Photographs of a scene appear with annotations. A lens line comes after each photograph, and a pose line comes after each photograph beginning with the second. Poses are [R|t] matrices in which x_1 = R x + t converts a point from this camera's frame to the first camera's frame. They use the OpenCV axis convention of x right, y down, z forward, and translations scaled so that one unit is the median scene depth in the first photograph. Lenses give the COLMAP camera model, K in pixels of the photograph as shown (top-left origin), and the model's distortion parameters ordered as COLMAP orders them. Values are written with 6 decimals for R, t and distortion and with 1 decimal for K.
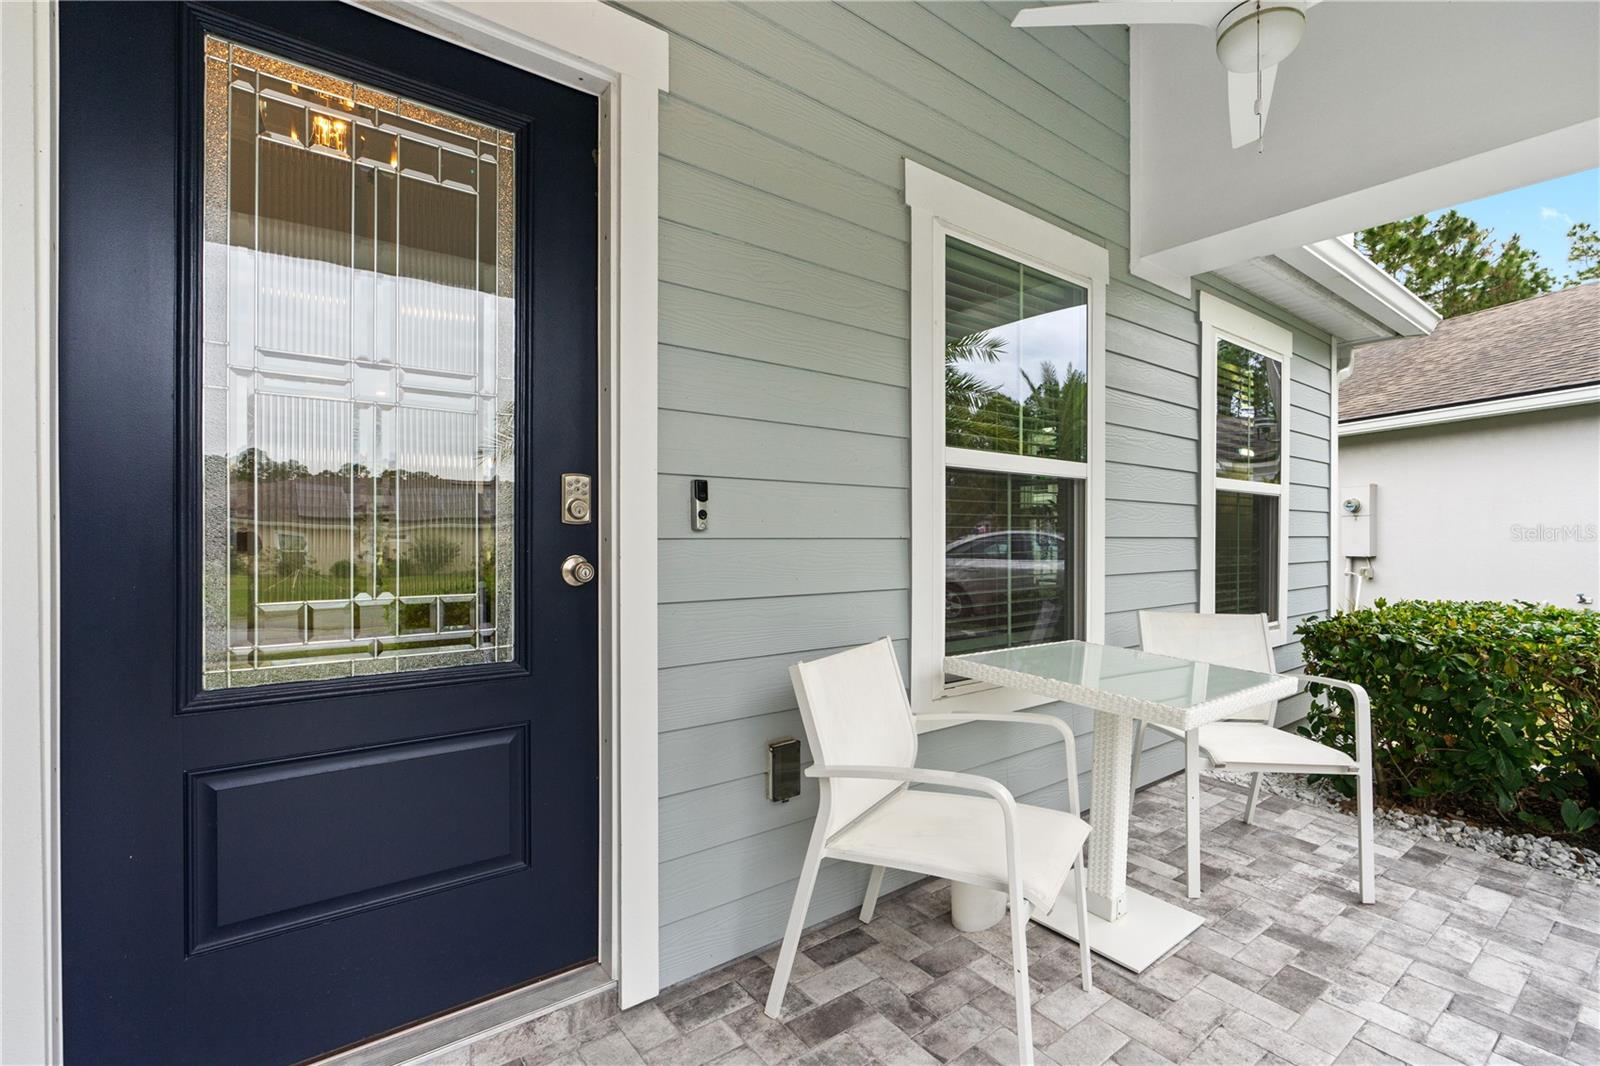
lens RADIAL K [[687.3, 0, 796.7], [0, 687.3, 538.8], [0, 0, 1]] dist [-0.000156, 0.000047]
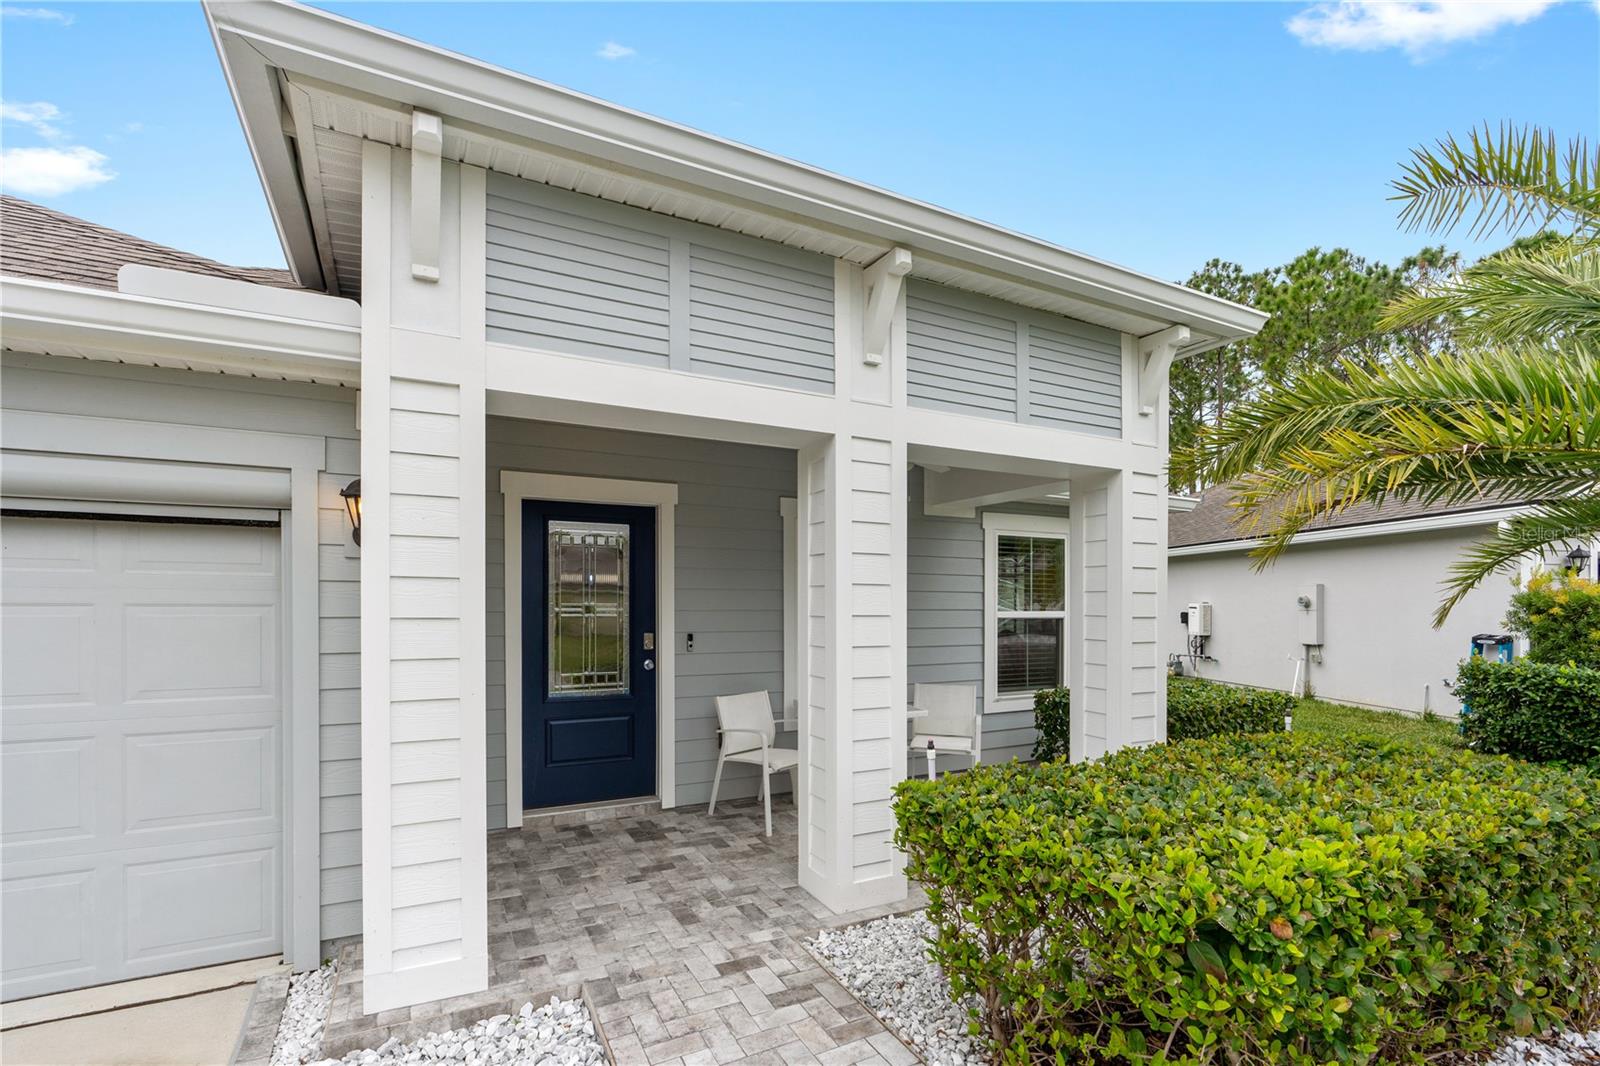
lens RADIAL K [[723.9, 0, 815.5], [0, 723.9, 613.1], [0, 0, 1]] dist [-0.005453, 0.000307]
pose [[0.989121, 0.009607, -0.146790, 0.855193], [-0.007301, 0.999842, 0.016235, -0.233568], [0.146923, -0.014987, 0.989034, -1.999667]]
